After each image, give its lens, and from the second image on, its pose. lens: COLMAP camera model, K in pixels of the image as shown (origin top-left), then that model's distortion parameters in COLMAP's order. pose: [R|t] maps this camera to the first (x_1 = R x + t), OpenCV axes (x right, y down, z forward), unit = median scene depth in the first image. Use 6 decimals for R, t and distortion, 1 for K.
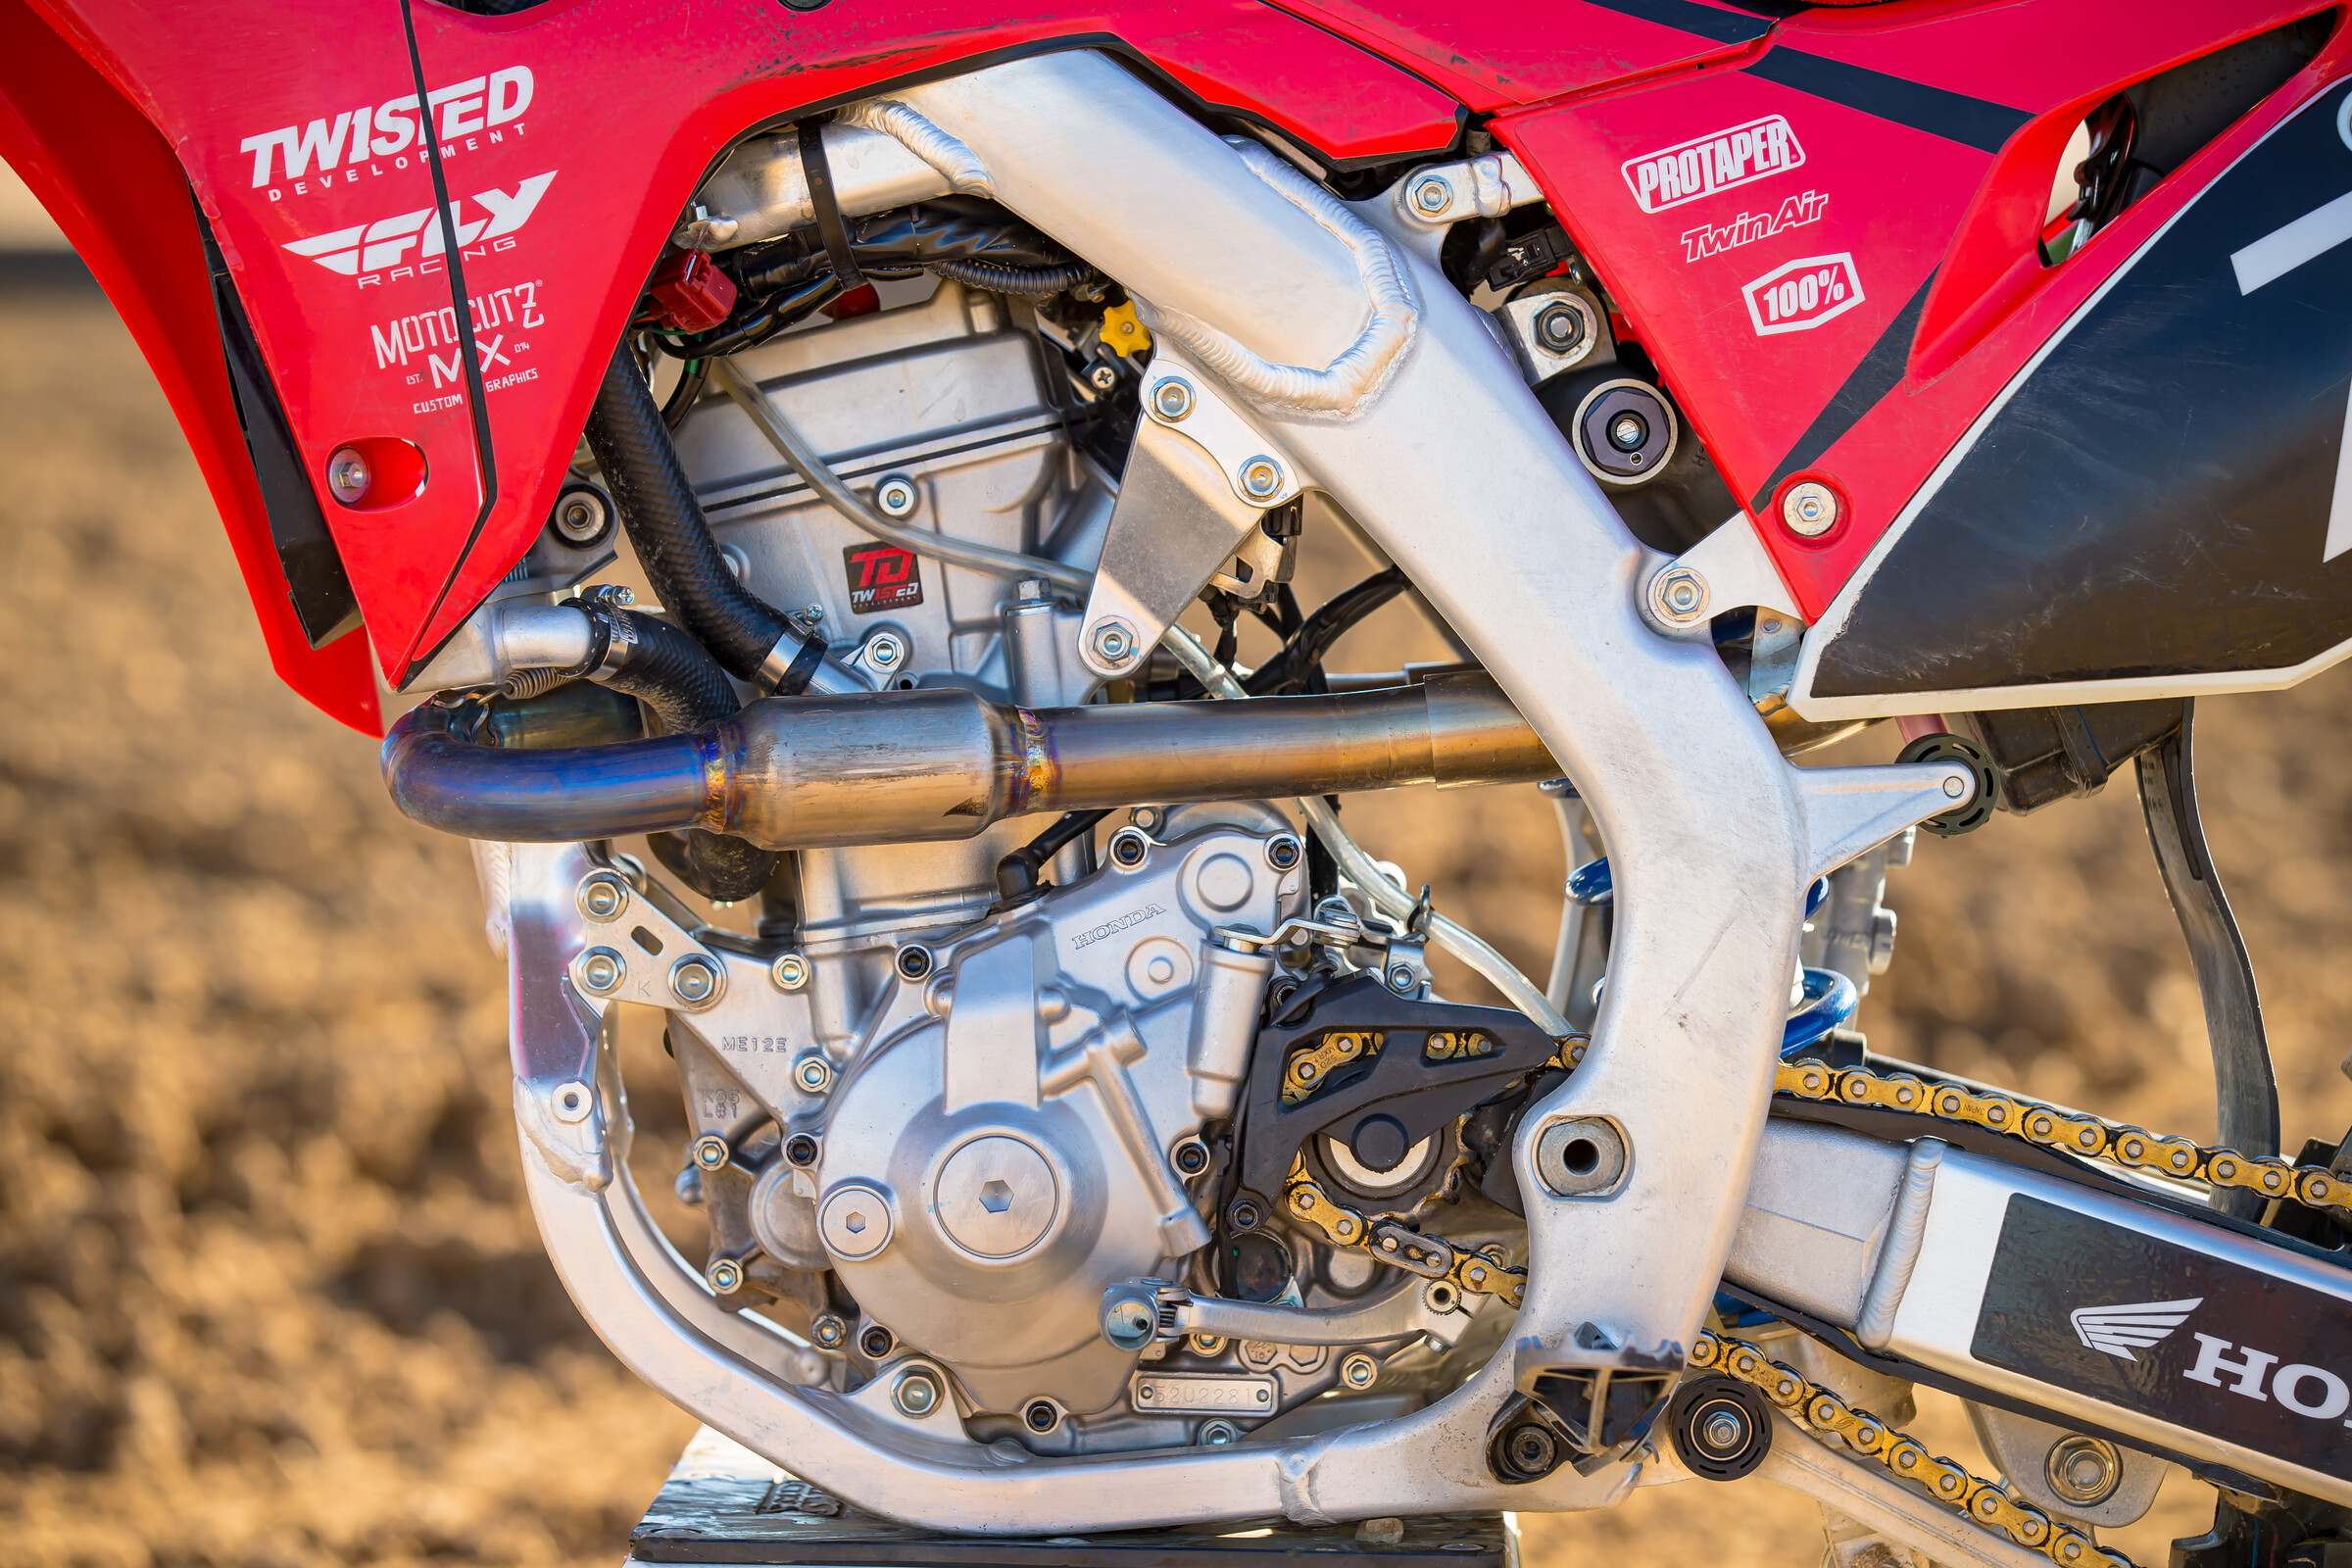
lens RADIAL K [[8136.8, 0, 1176.0], [0, 8136.8, 784.0], [0, 0, 1]] dist [0.163790, 1.546832]
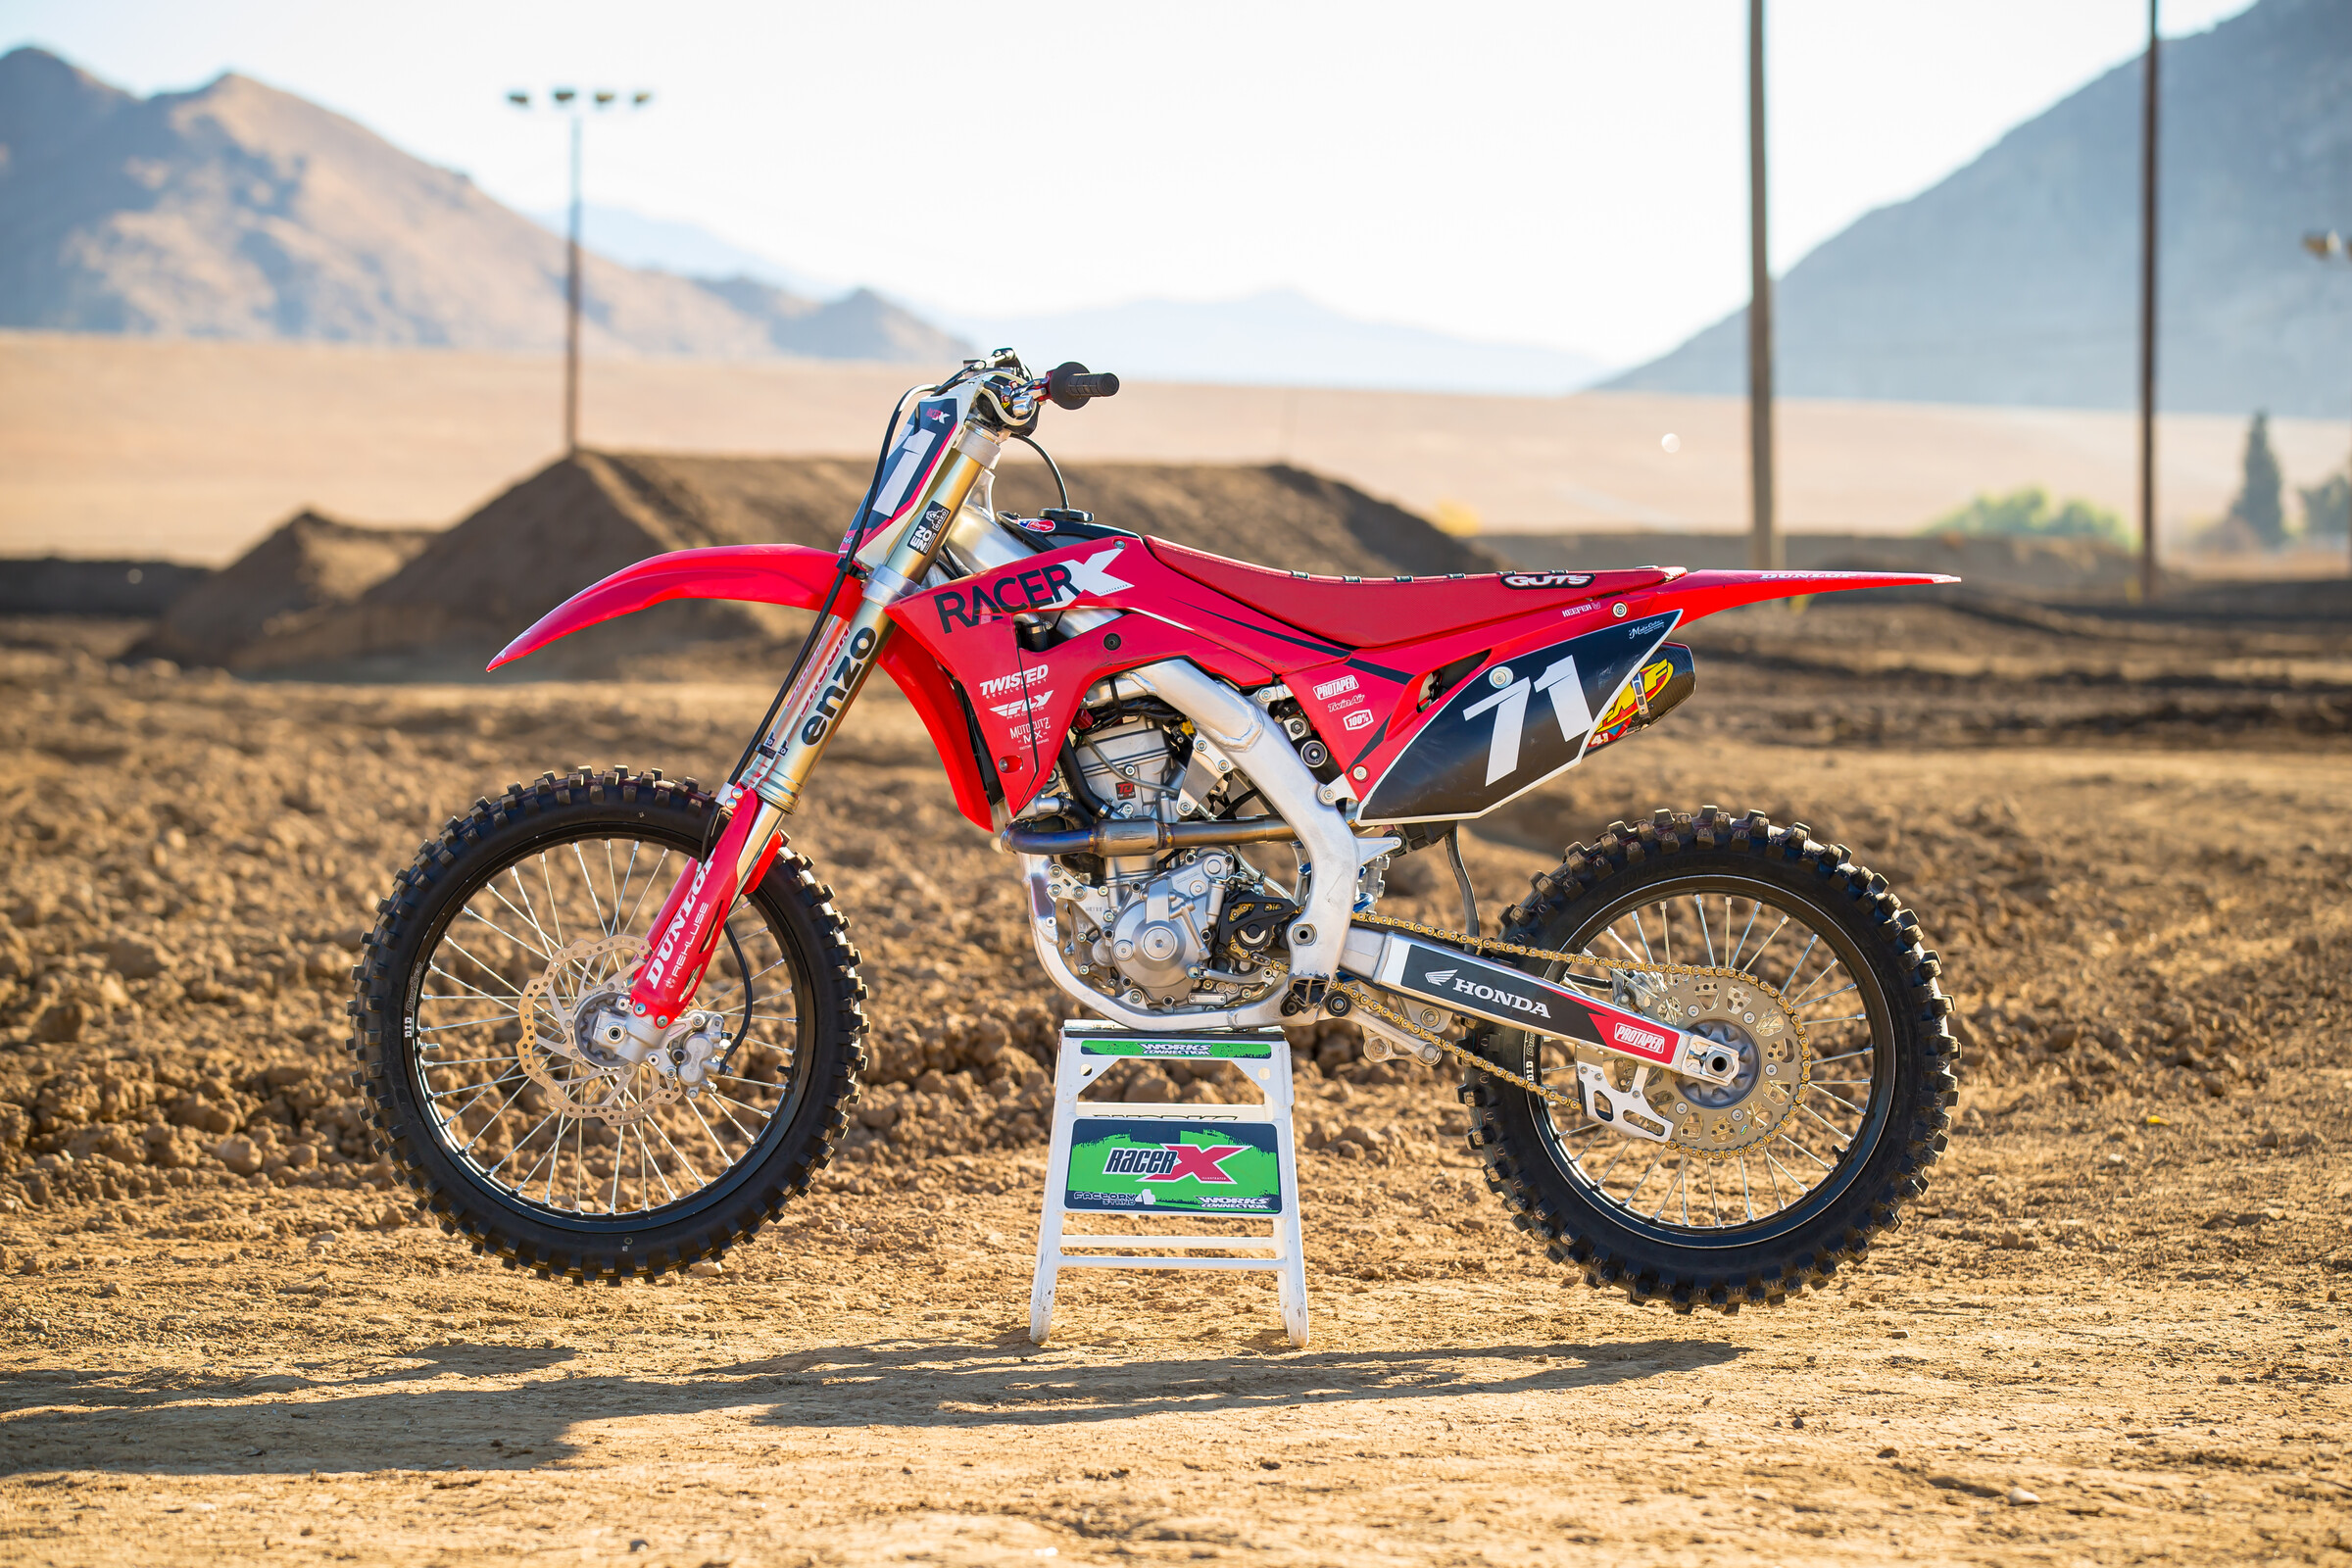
lens RADIAL K [[8257.7, 0, 1176.0], [0, 8257.7, 784.0], [0, 0, 1]] dist [0.122088, 3.053006]
pose [[0.998827, 0.000247, 0.048417, -0.208584], [0.001518, 0.999335, -0.036421, 0.118846], [-0.048393, 0.036451, 0.998163, -3.038273]]
